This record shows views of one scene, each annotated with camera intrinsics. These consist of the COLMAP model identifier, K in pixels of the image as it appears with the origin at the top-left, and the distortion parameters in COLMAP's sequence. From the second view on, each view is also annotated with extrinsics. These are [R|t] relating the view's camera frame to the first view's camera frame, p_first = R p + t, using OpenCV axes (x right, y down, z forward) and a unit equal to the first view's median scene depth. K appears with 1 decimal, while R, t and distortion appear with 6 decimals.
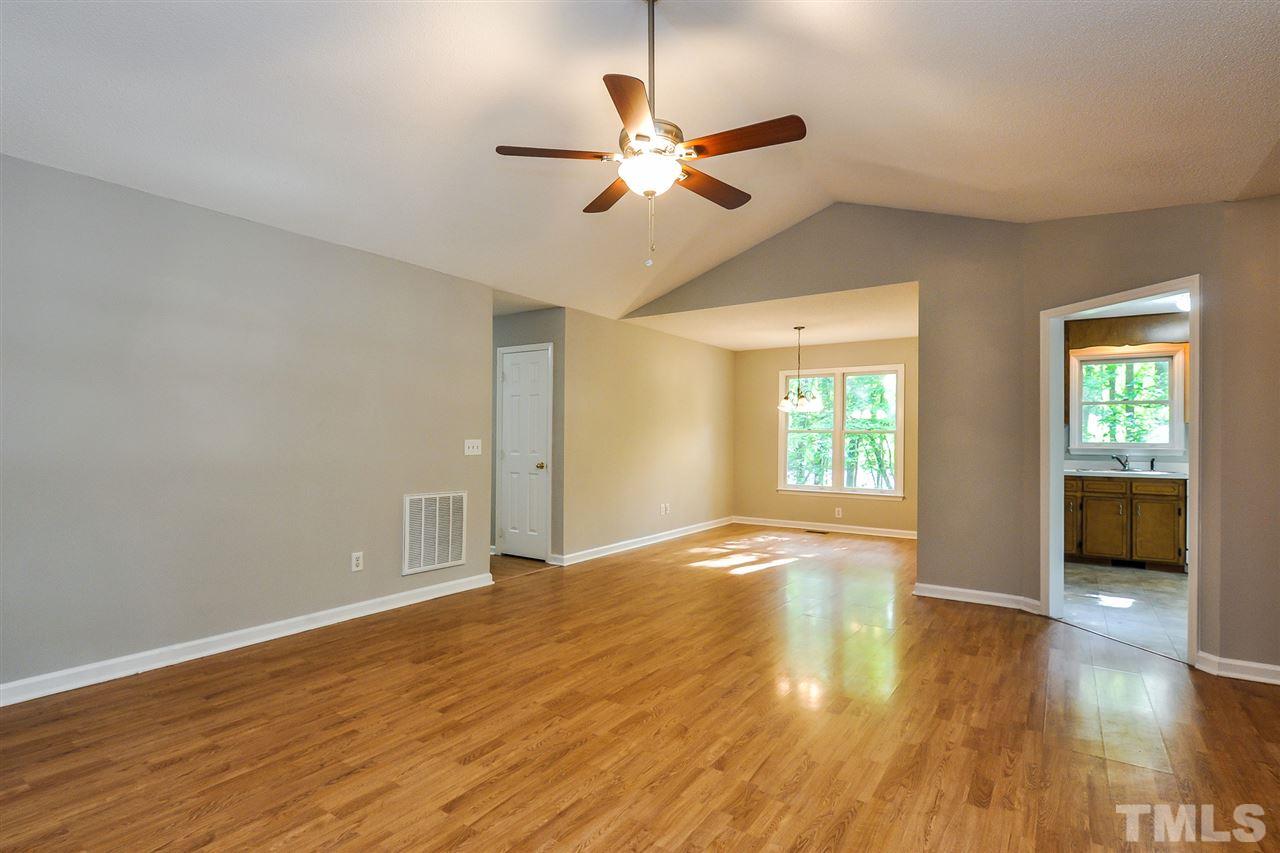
lens RADIAL K [[625.9, 0, 620.9], [0, 625.9, 433.4], [0, 0, 1]] dist [0.016292, -0.014815]
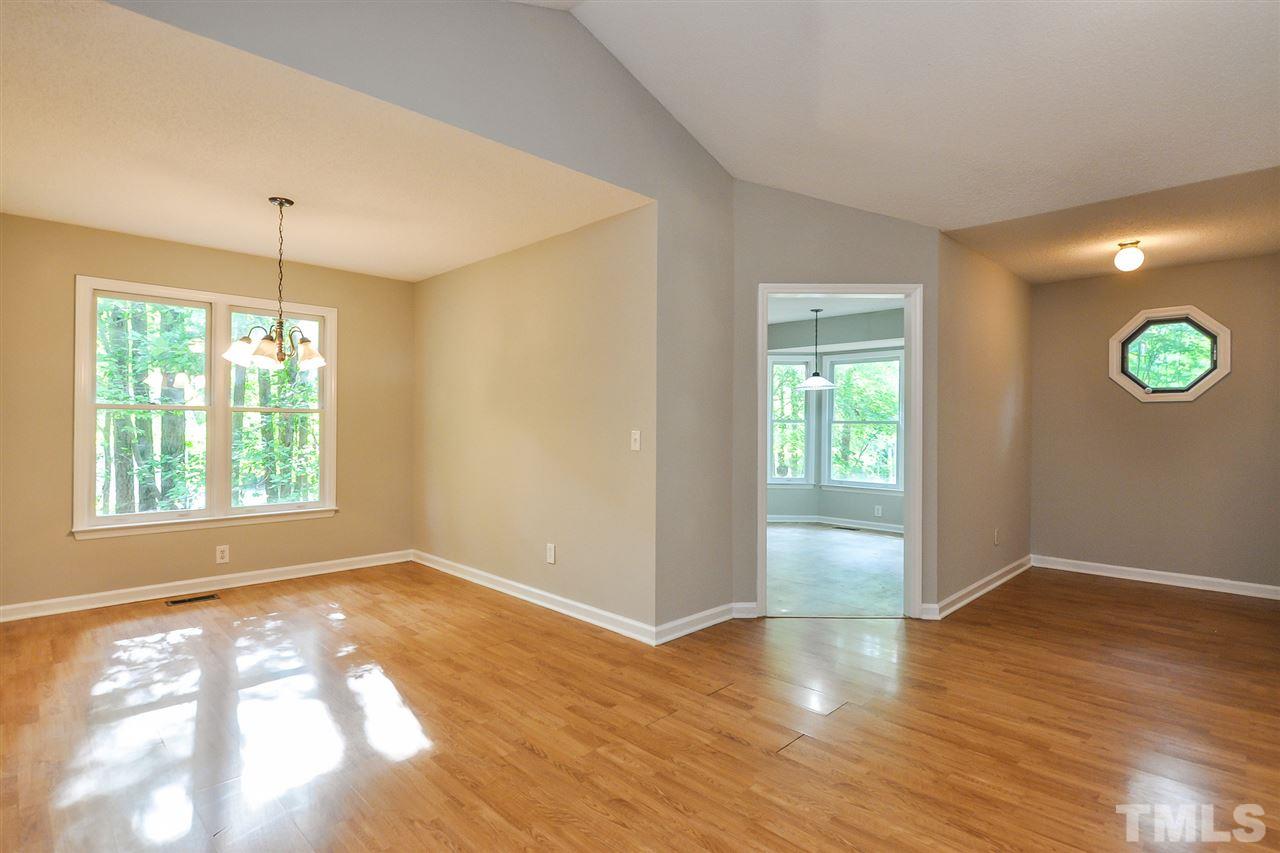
lens RADIAL K [[628.5, 0, 632.6], [0, 628.5, 424.4], [0, 0, 1]] dist [-0.002419, -0.001899]
pose [[0.175683, -0.004628, 0.984436, -0.413219], [-0.011833, 0.999907, 0.006812, 0.009150], [-0.984376, -0.012845, 0.175612, 1.632314]]
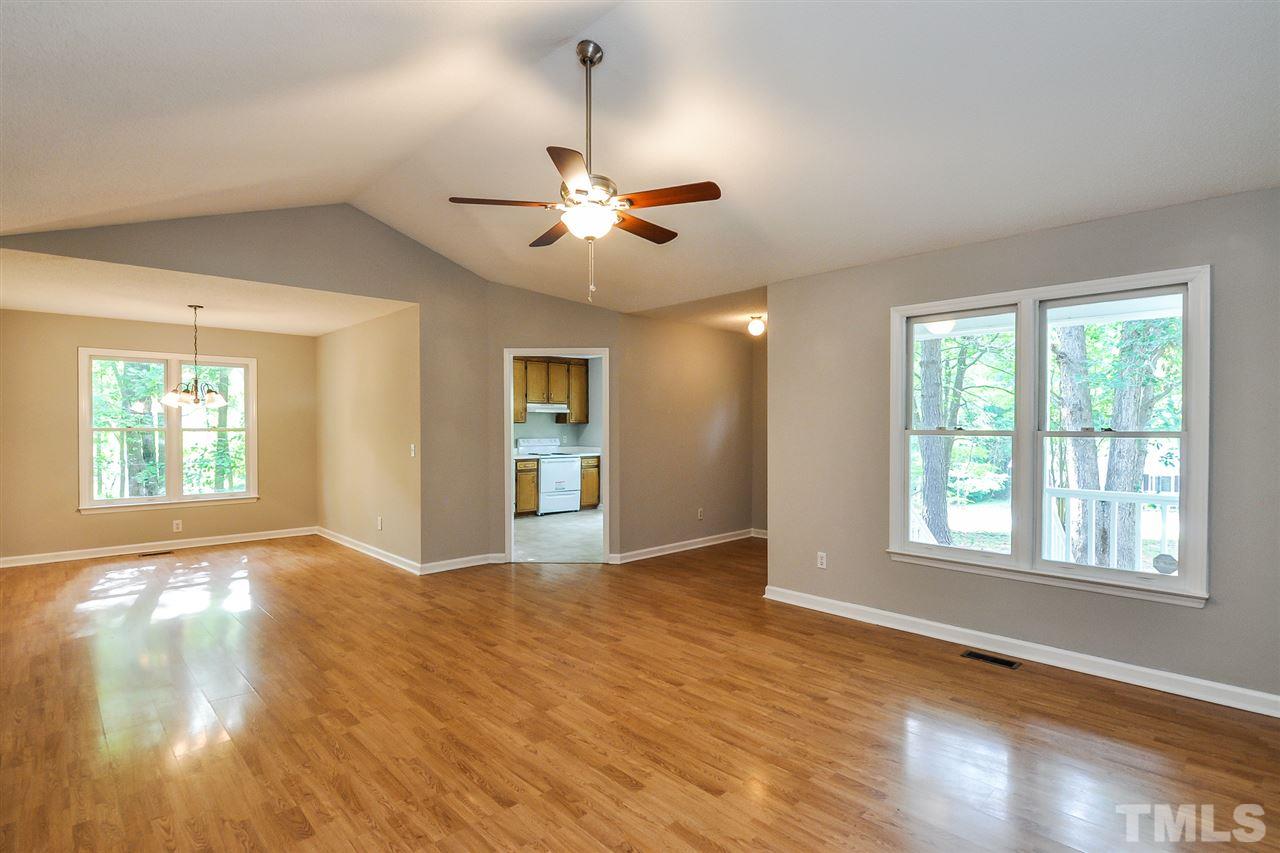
lens RADIAL K [[629.7, 0, 630.9], [0, 629.7, 432.9], [0, 0, 1]] dist [-0.000259, -0.011460]
pose [[0.203661, -0.018449, 0.978868, -1.054129], [-0.004832, 0.999791, 0.019849, -0.054326], [-0.979030, -0.008772, 0.203529, 0.697457]]
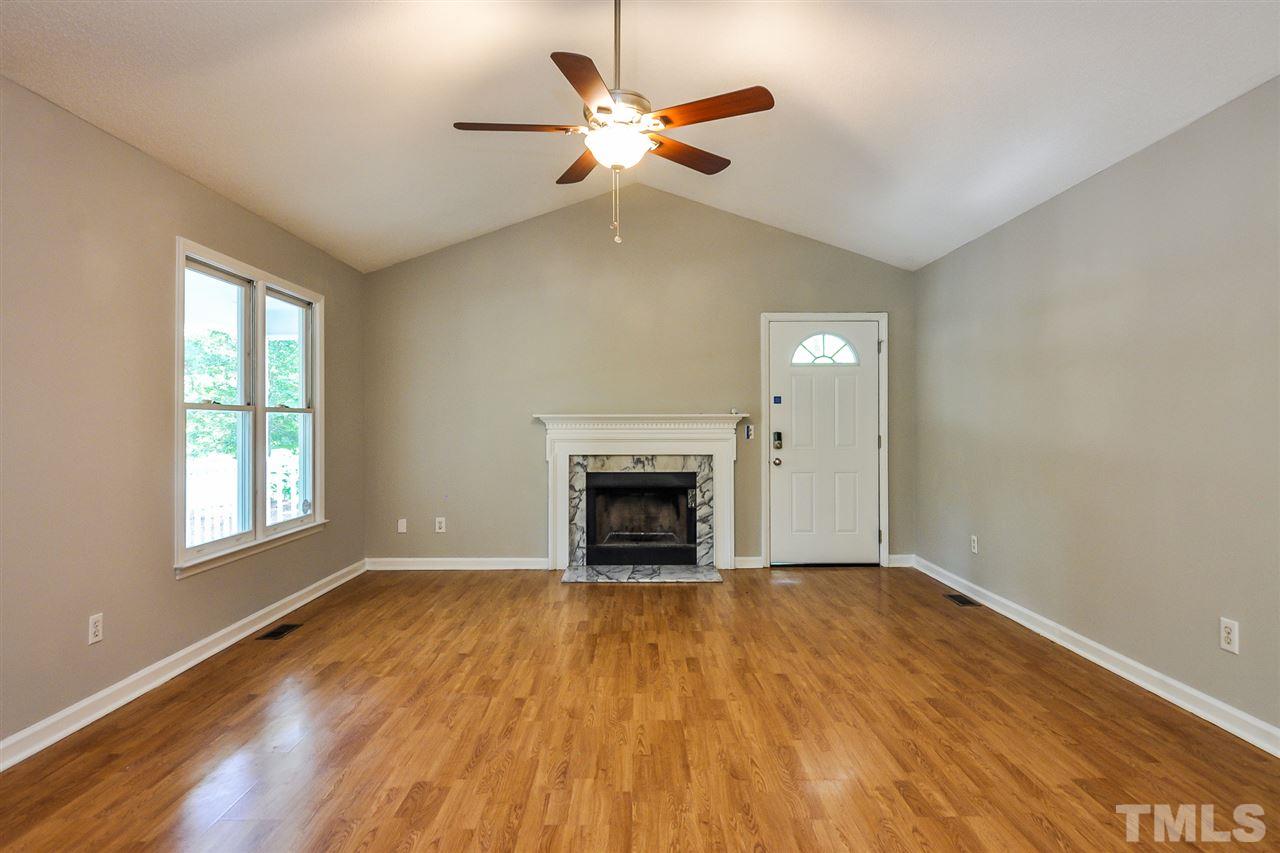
lens RADIAL K [[687.5, 0, 637.1], [0, 687.5, 416.5], [0, 0, 1]] dist [0.004276, -0.000907]
pose [[-0.814536, -0.009469, -0.580035, 0.624246], [0.002002, 0.999815, -0.019133, 0.017117], [0.580109, -0.016745, -0.814367, 1.864172]]
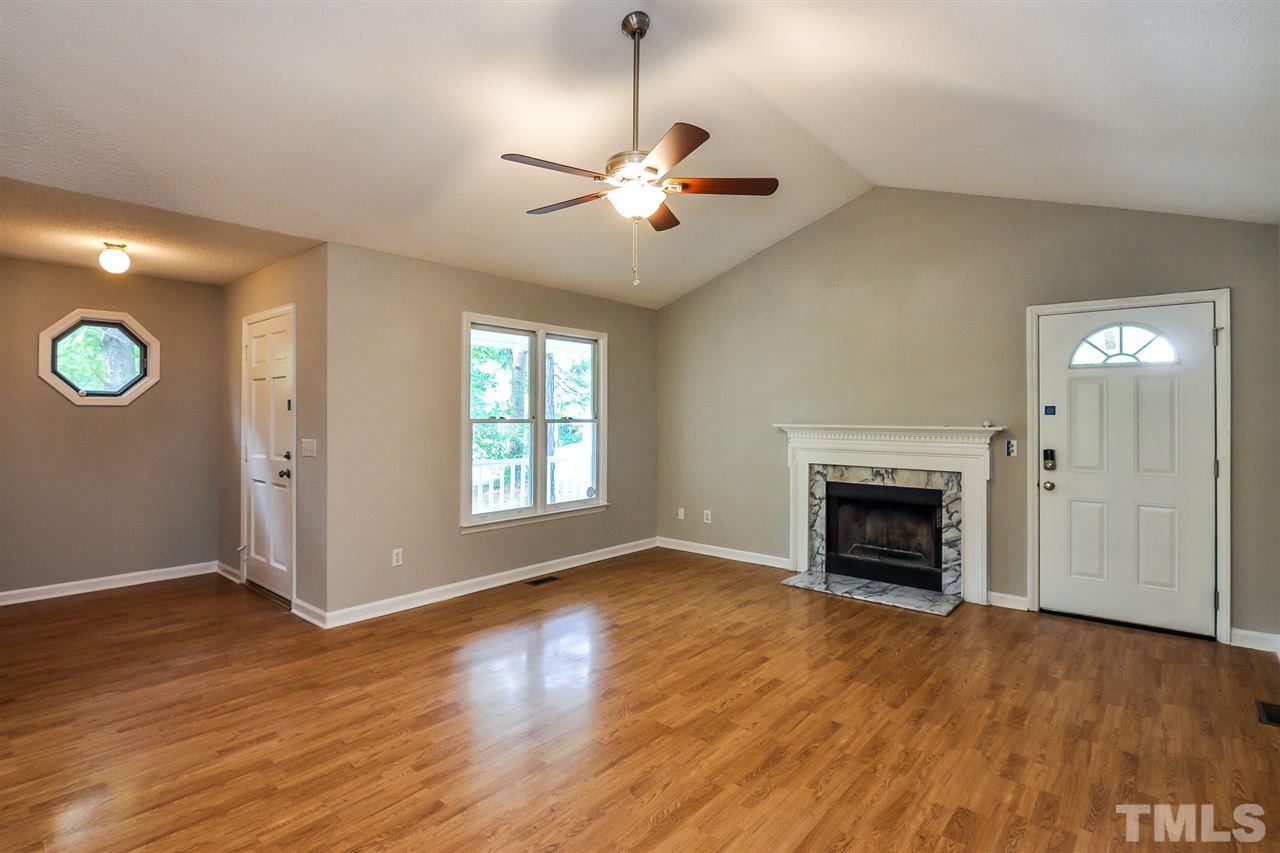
lens RADIAL K [[624.1, 0, 637.9], [0, 624.1, 409.2], [0, 0, 1]] dist [0.003542, -0.011865]
pose [[-0.995833, -0.009821, 0.090666, -0.056671], [-0.011396, 0.999793, -0.016868, -0.037788], [-0.090482, -0.017830, -0.995738, 2.057575]]
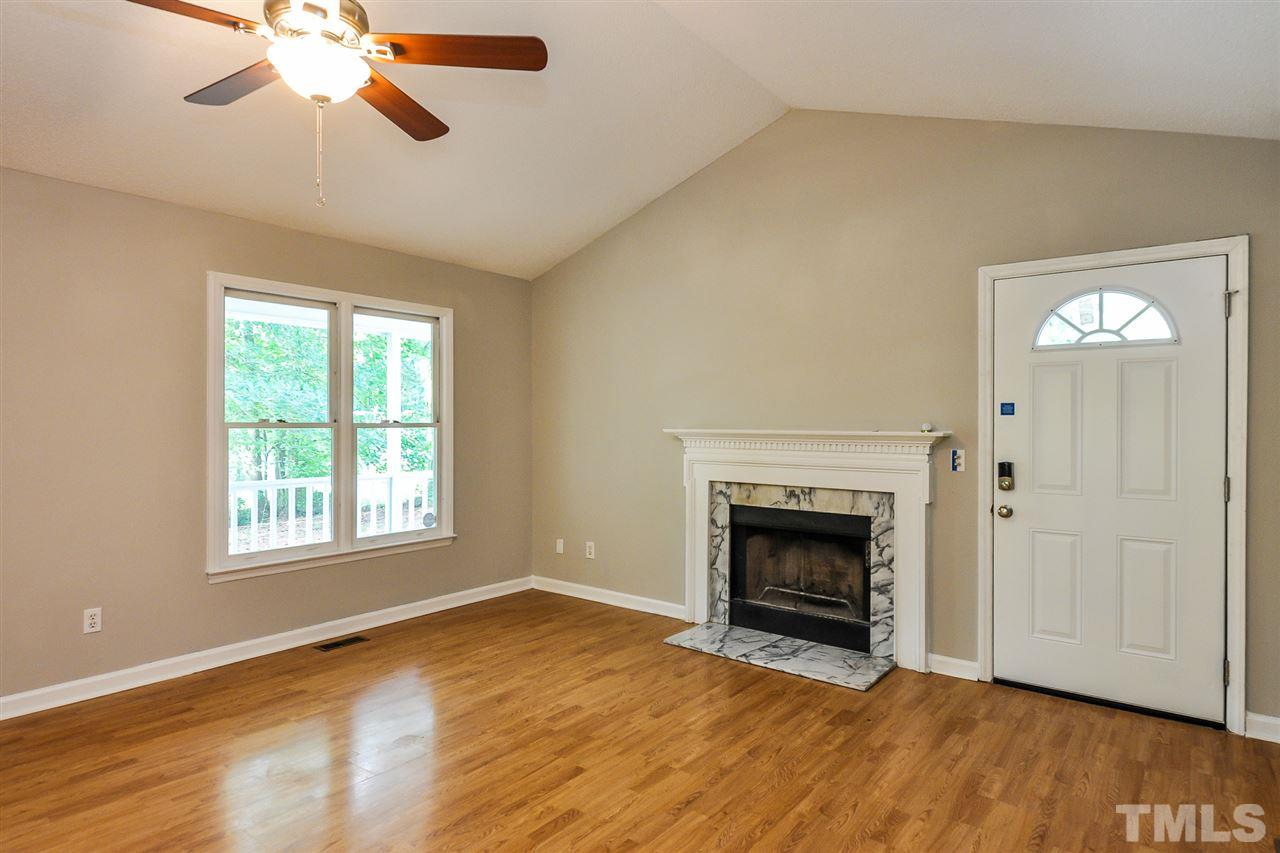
lens RADIAL K [[710.4, 0, 640.5], [0, 710.4, 424.4], [0, 0, 1]] dist [0.019270, -0.014888]
pose [[-0.998695, -0.008832, 0.050311, -0.338363], [-0.008964, 0.999957, -0.002397, -0.035306], [-0.050288, -0.002845, -0.998731, 1.747960]]
